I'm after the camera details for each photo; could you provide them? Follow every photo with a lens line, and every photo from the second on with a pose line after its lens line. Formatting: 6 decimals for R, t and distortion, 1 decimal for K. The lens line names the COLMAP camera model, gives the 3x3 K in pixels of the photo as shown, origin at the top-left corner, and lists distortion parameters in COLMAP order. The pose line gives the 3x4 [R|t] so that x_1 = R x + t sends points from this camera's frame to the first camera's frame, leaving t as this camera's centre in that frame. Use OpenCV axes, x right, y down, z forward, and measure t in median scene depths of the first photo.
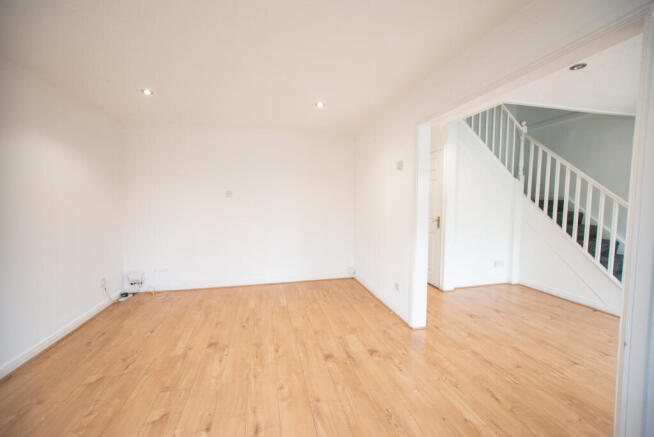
lens RADIAL K [[265.5, 0, 327.0], [0, 265.5, 218.5], [0, 0, 1]] dist [0.000151, 0.000055]
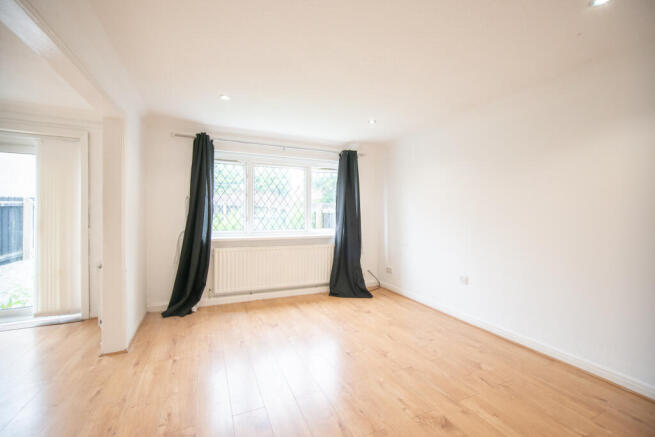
lens RADIAL K [[273.8, 0, 327.5], [0, 273.8, 218.5], [0, 0, 1]] dist [-0.001473, -0.000199]
pose [[-0.983989, 0.000514, -0.178231, -0.034014], [-0.015160, 0.996130, 0.086572, -0.073173], [0.177586, 0.087888, -0.980173, 1.610968]]
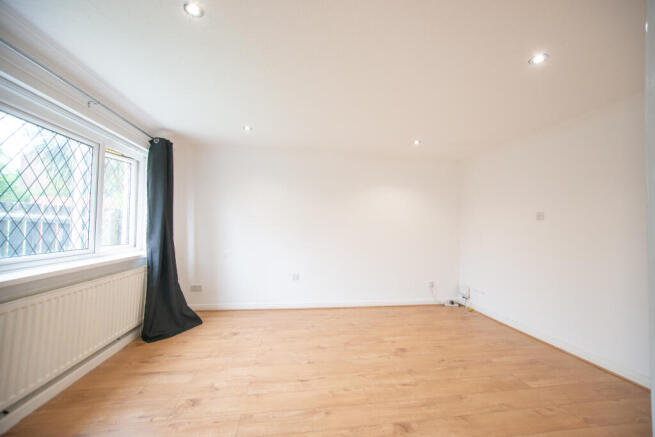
lens RADIAL K [[265.9, 0, 327.5], [0, 265.9, 218.5], [0, 0, 1]] dist [0.000151, 0.000055]
pose [[-0.086429, -0.031392, -0.995763, 0.742769], [-0.090904, 0.995582, -0.023497, -0.016213], [0.992102, 0.088488, -0.088901, 0.770116]]
